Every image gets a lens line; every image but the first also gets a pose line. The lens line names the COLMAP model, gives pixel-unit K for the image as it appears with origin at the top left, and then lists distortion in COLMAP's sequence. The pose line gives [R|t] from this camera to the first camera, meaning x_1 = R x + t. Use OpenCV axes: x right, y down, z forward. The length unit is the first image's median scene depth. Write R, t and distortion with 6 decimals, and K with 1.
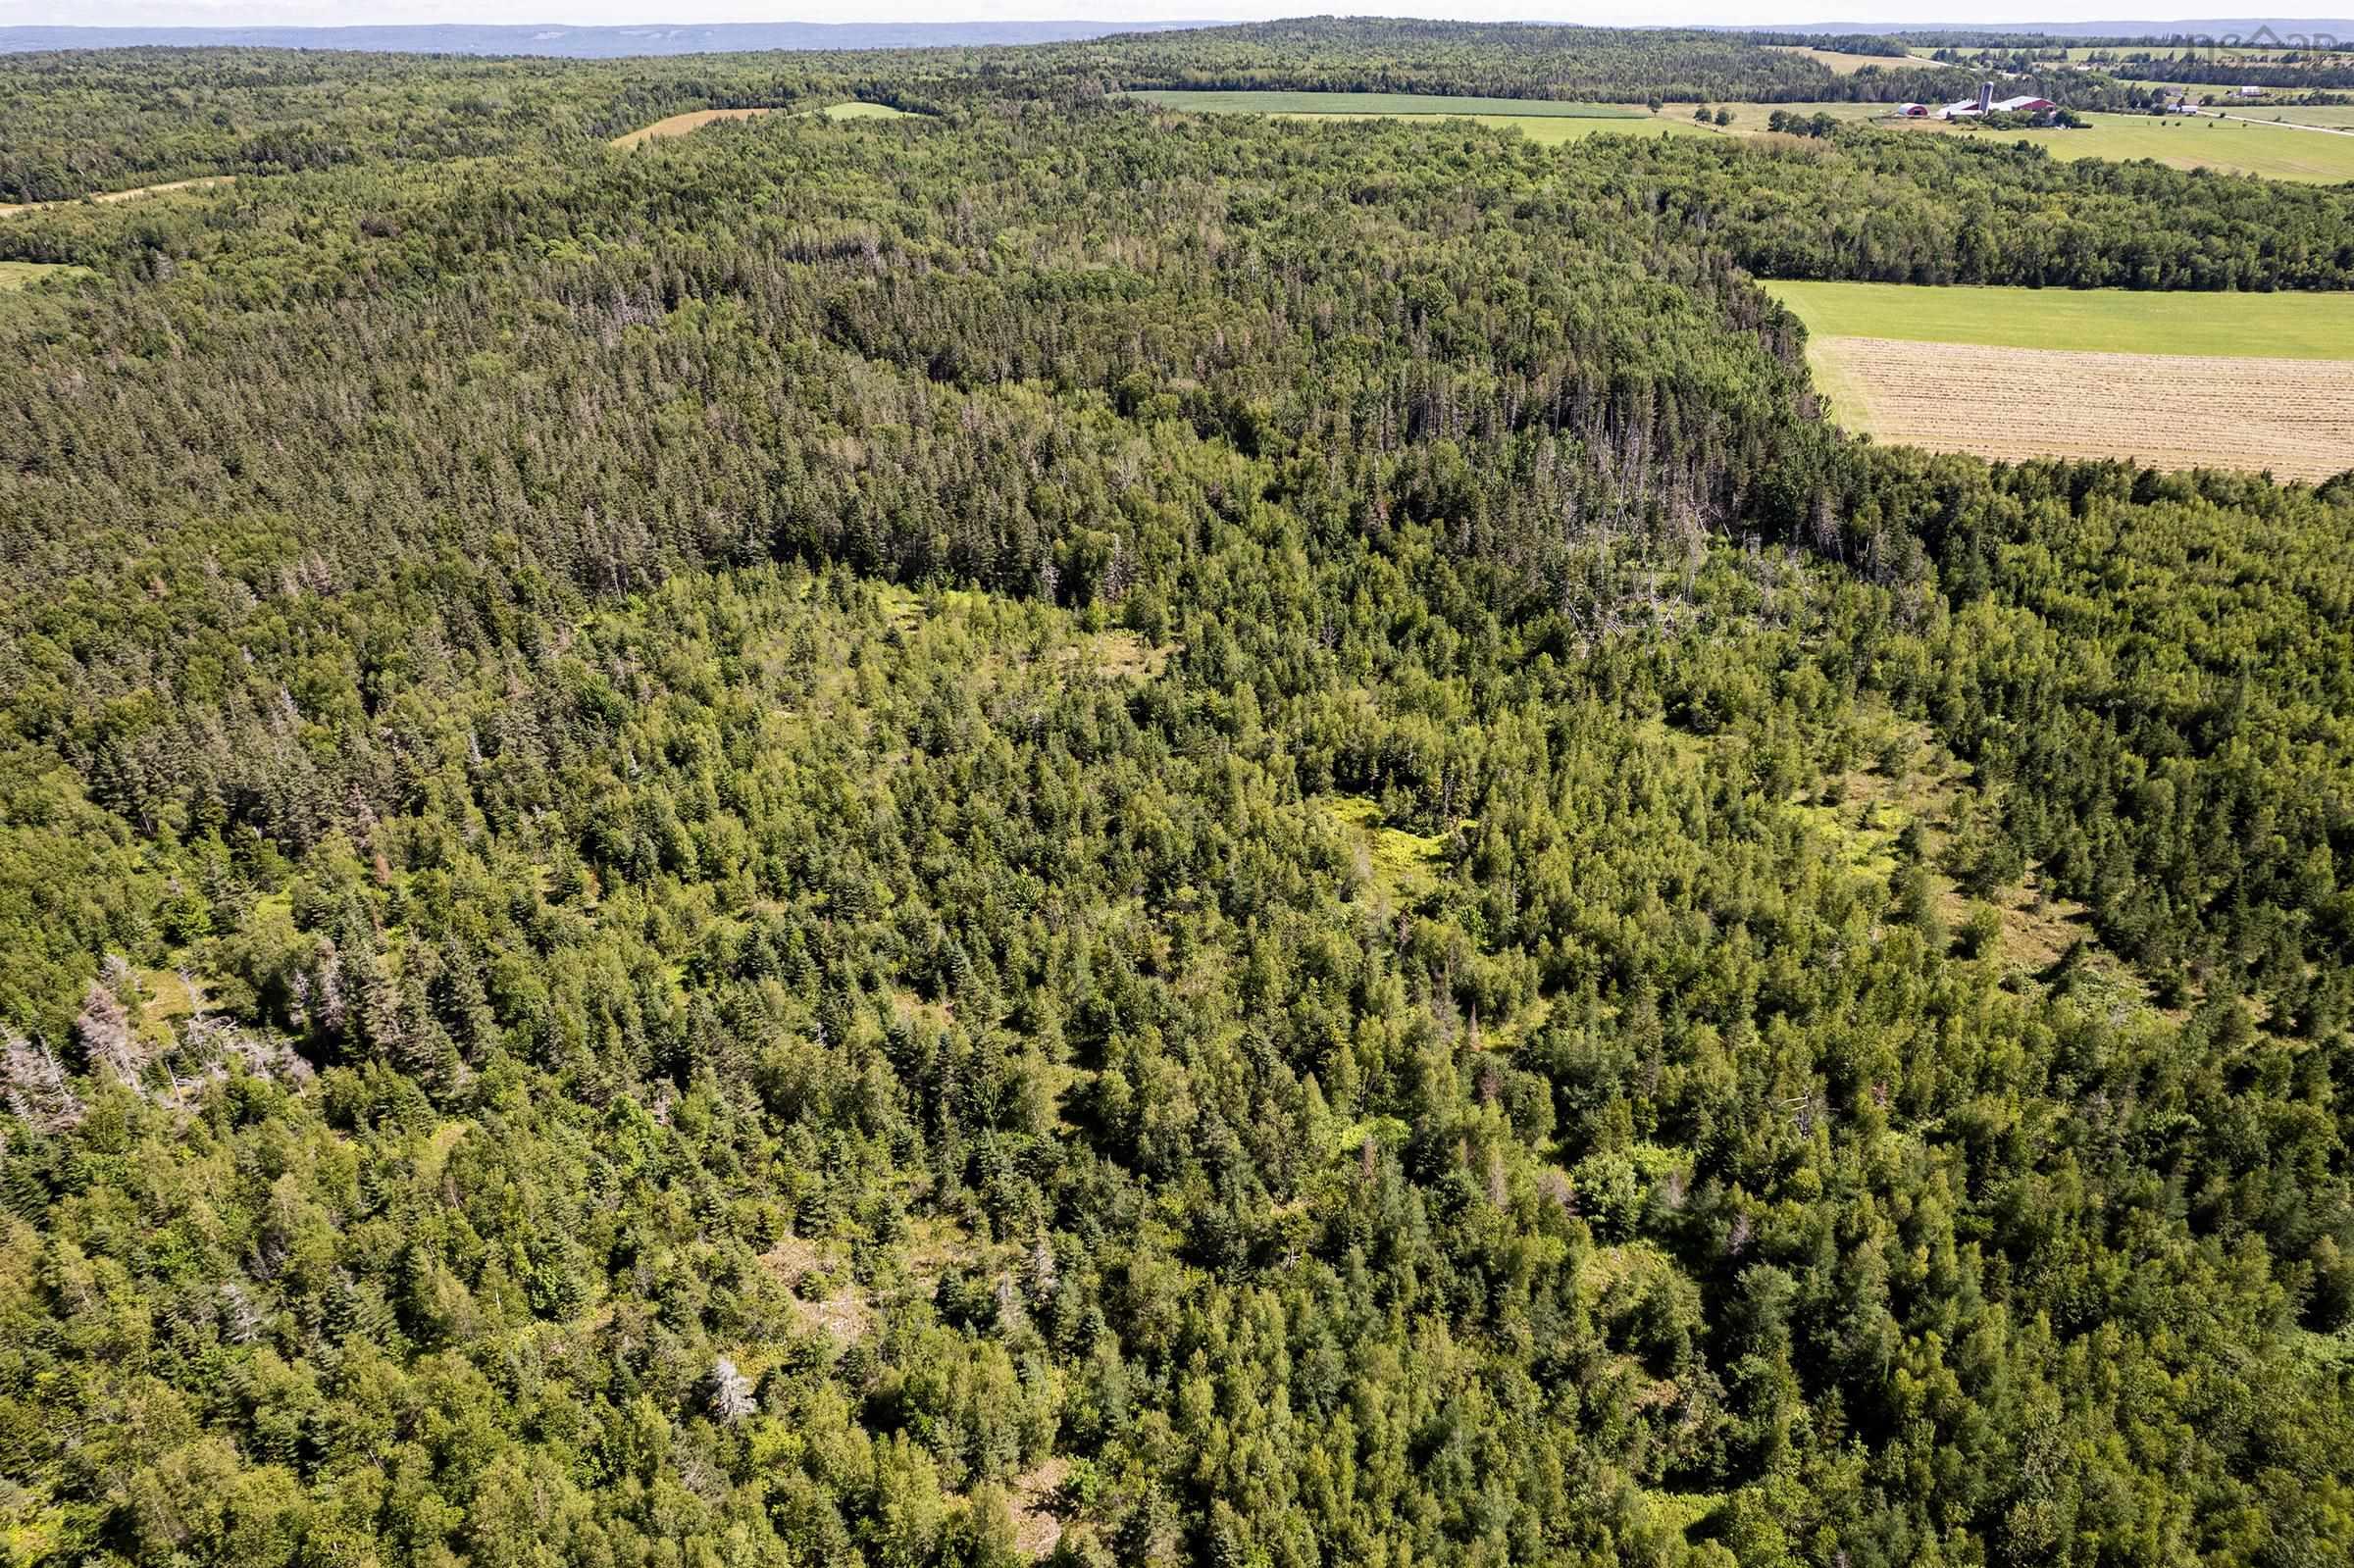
lens RADIAL K [[1573.0, 0, 1177.0], [0, 1573.0, 784.0], [0, 0, 1]] dist [-0.077112, 0.083918]
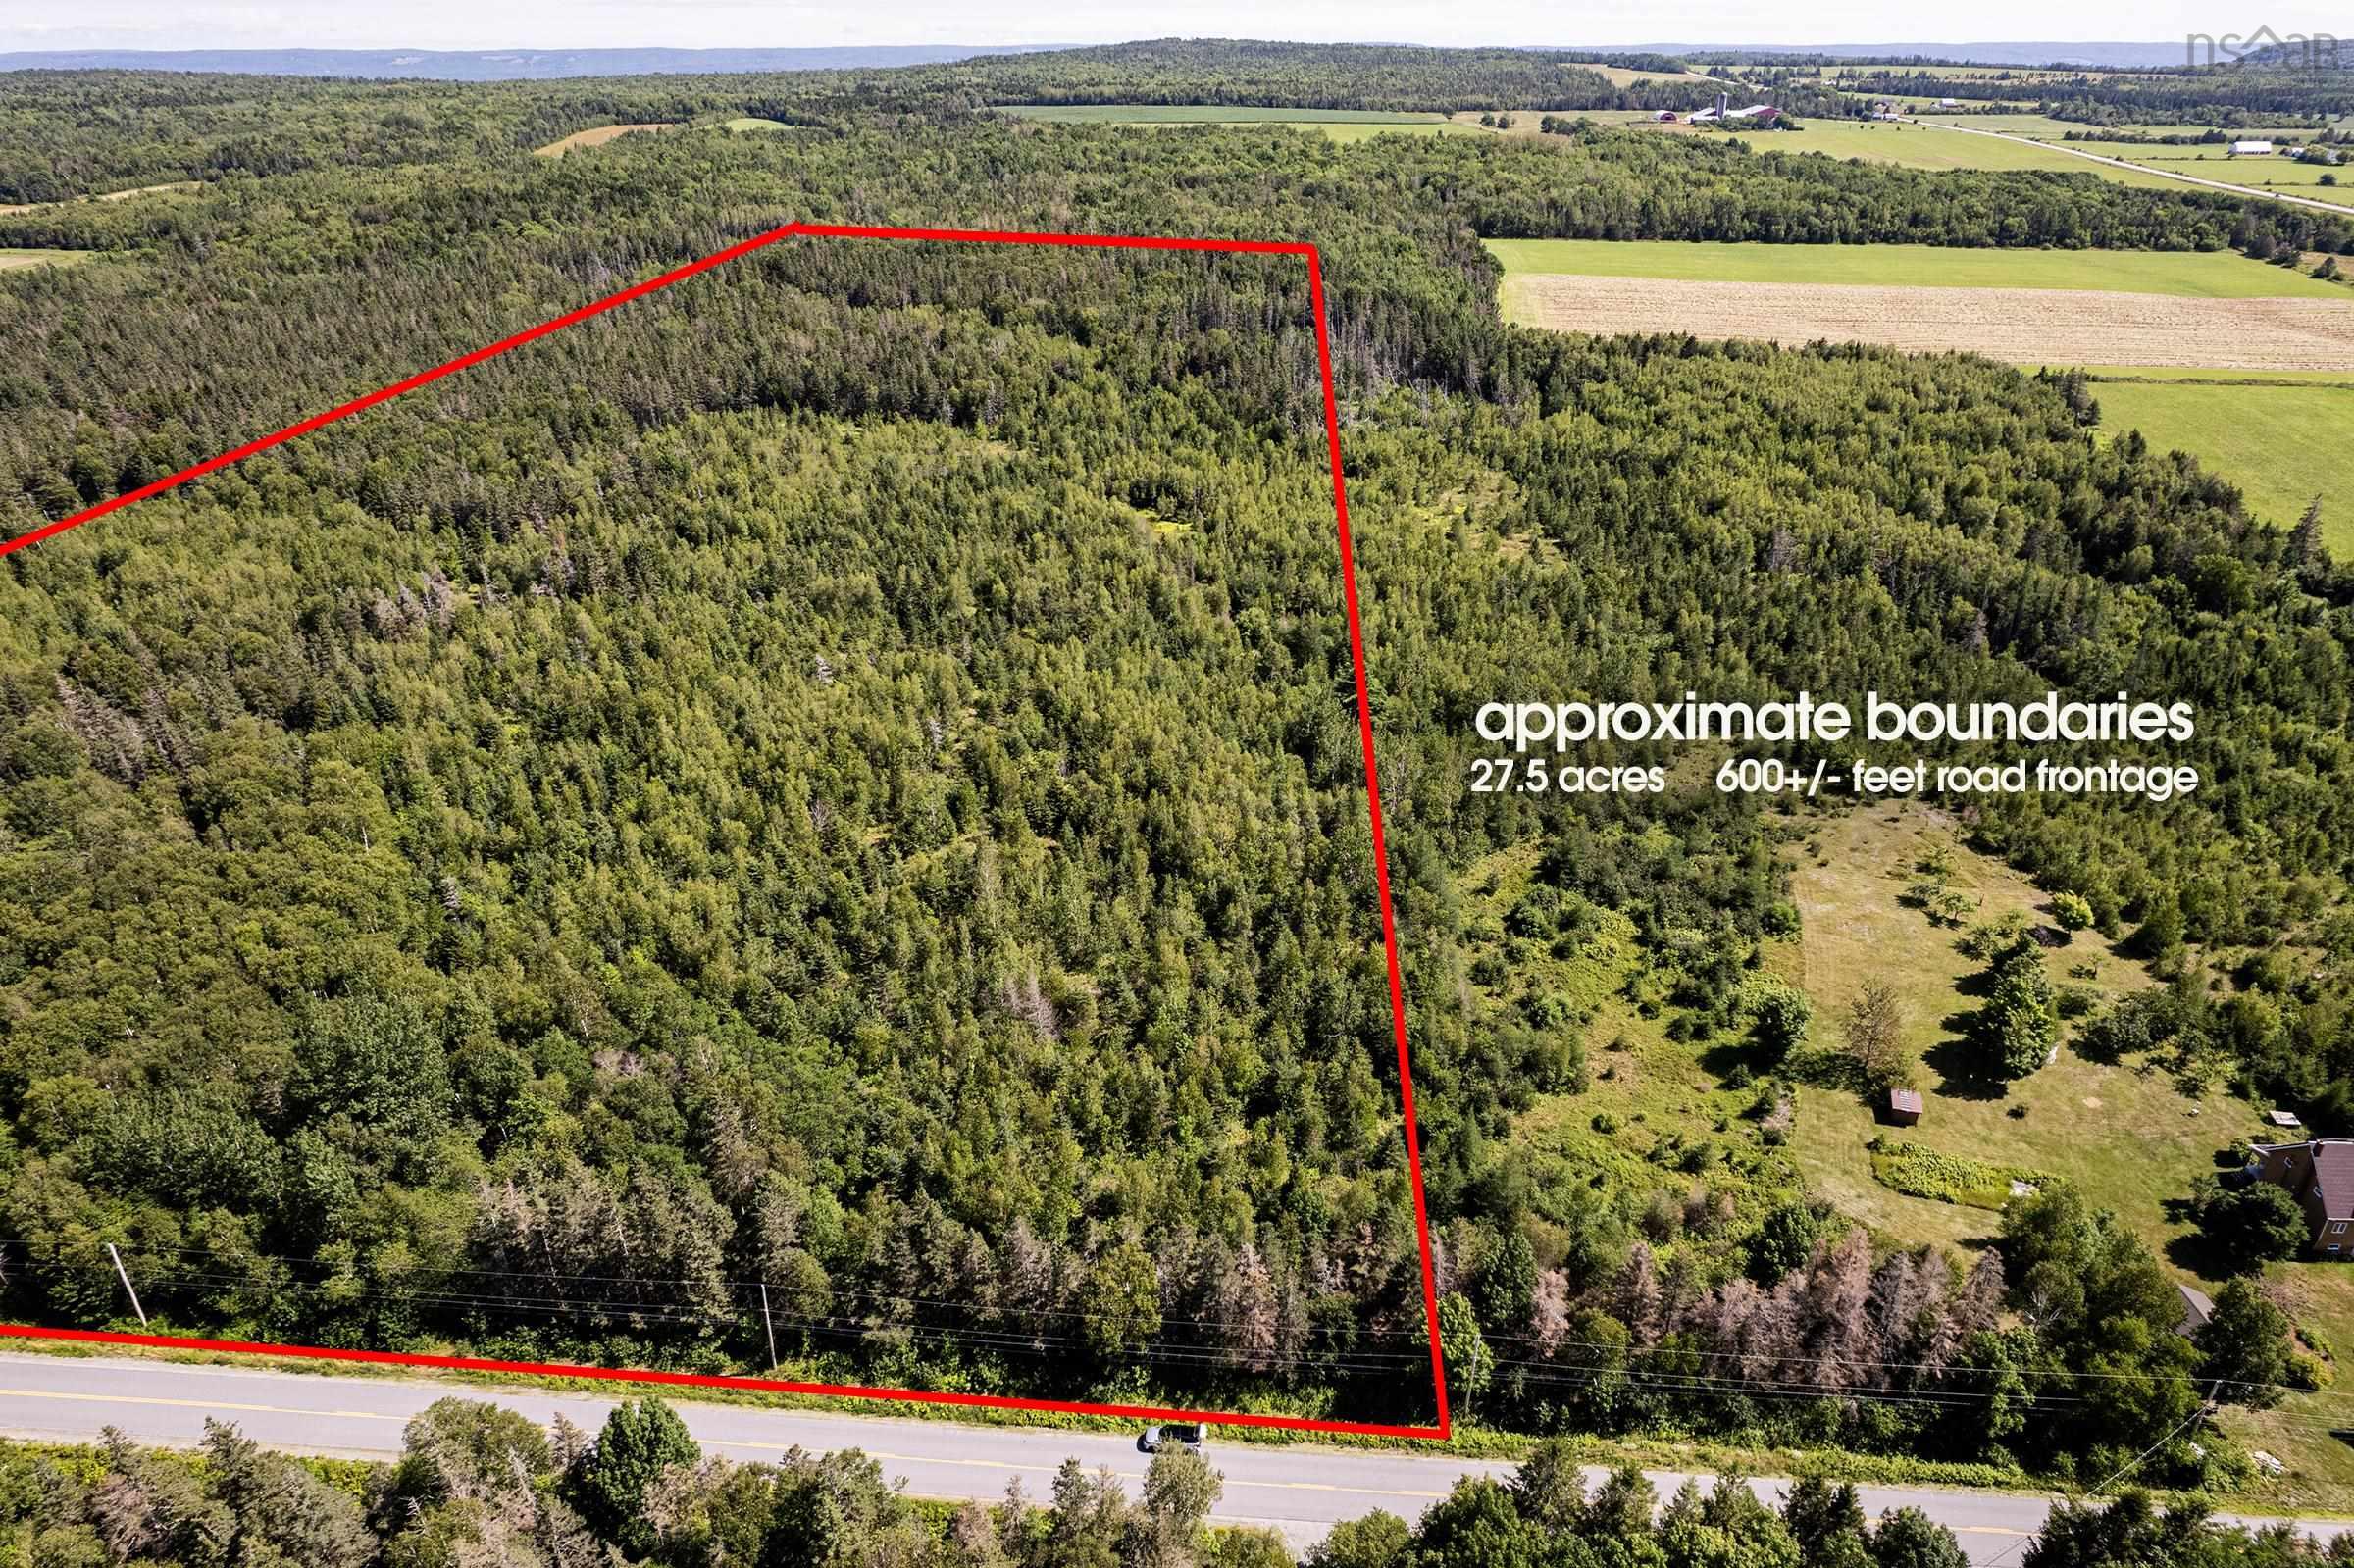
lens RADIAL K [[1553.4, 0, 1177.0], [0, 1553.4, 784.0], [0, 0, 1]] dist [-0.077377, 0.085855]
pose [[0.996686, -0.037894, 0.071986, 0.007776], [0.038441, 0.999241, -0.006224, 0.110377], [-0.071696, 0.008971, 0.997386, -0.220240]]
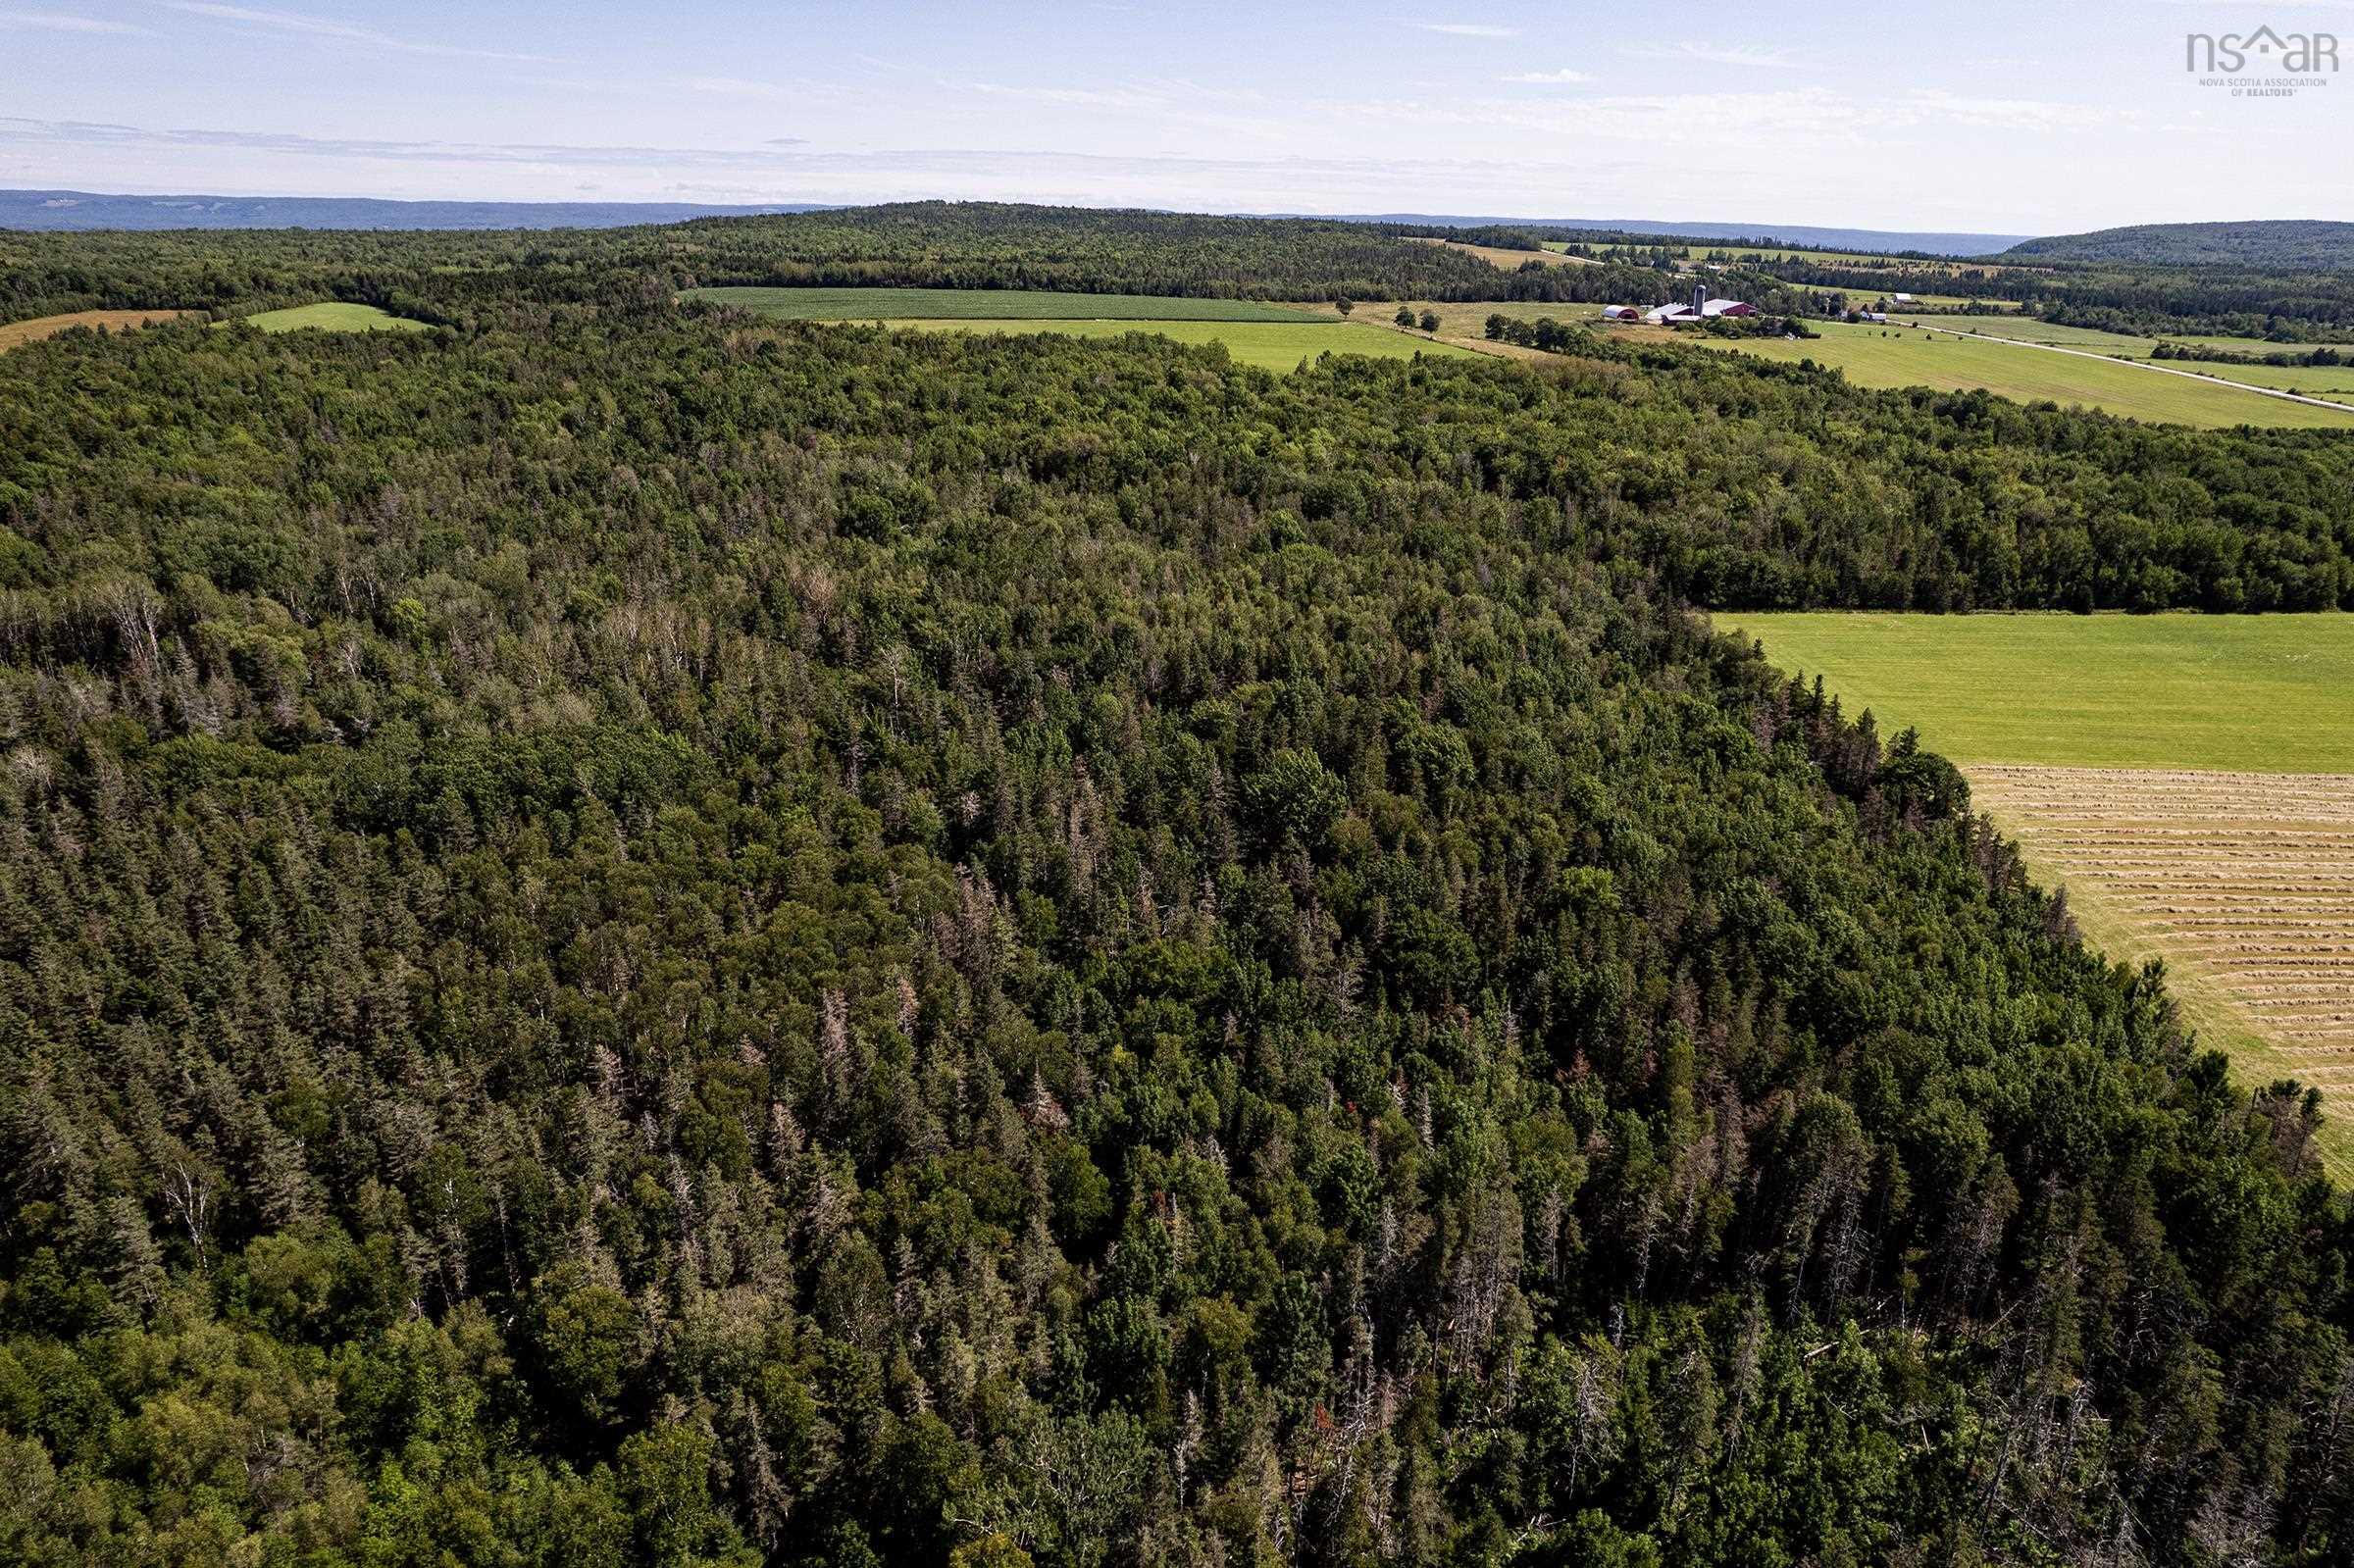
lens RADIAL K [[1553.4, 0, 1177.0], [0, 1553.4, 784.0], [0, 0, 1]] dist [-0.077377, 0.085855]
pose [[0.971881, -0.064999, 0.226326, 0.017138], [0.086861, 0.992325, -0.088009, -0.194768], [-0.218868, 0.105193, 0.970068, 0.394746]]
